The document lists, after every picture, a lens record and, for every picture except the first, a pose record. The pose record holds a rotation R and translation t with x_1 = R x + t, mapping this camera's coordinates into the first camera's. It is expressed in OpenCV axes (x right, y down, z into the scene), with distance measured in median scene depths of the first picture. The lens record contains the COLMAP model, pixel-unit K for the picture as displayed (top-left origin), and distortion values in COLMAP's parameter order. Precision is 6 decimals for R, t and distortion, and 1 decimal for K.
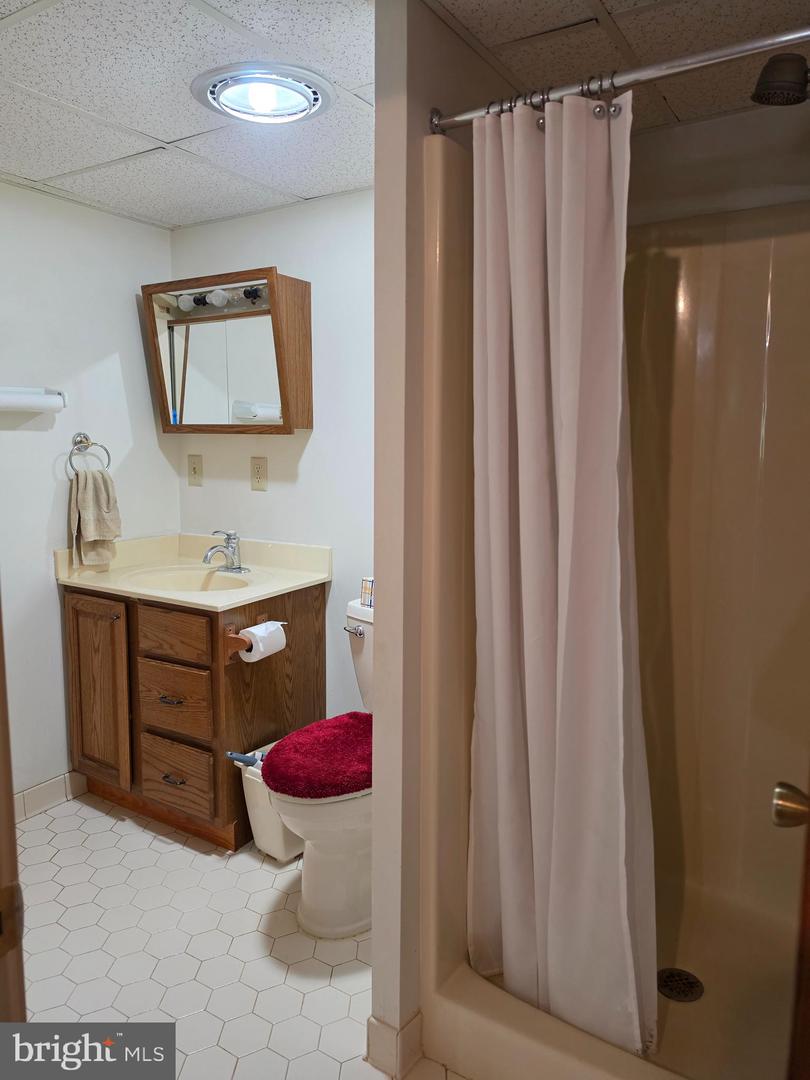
lens RADIAL K [[751.2, 0, 418.8], [0, 751.2, 538.6], [0, 0, 1]] dist [0.114688, -0.181182]
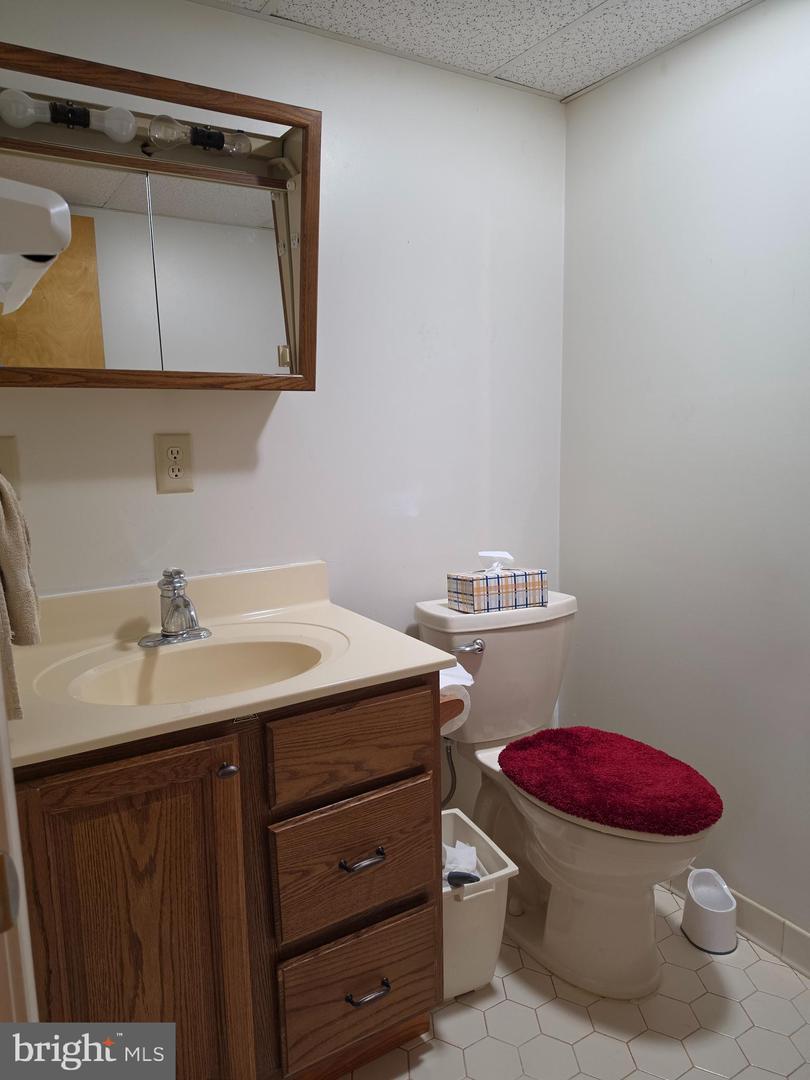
lens RADIAL K [[751.2, 0, 418.8], [0, 751.2, 538.6], [0, 0, 1]] dist [0.114688, -0.181182]
pose [[0.434787, -0.154750, 0.887138, -0.719573], [0.143980, 0.984397, 0.101151, -0.067072], [-0.888949, 0.083751, 0.450284, 0.645952]]
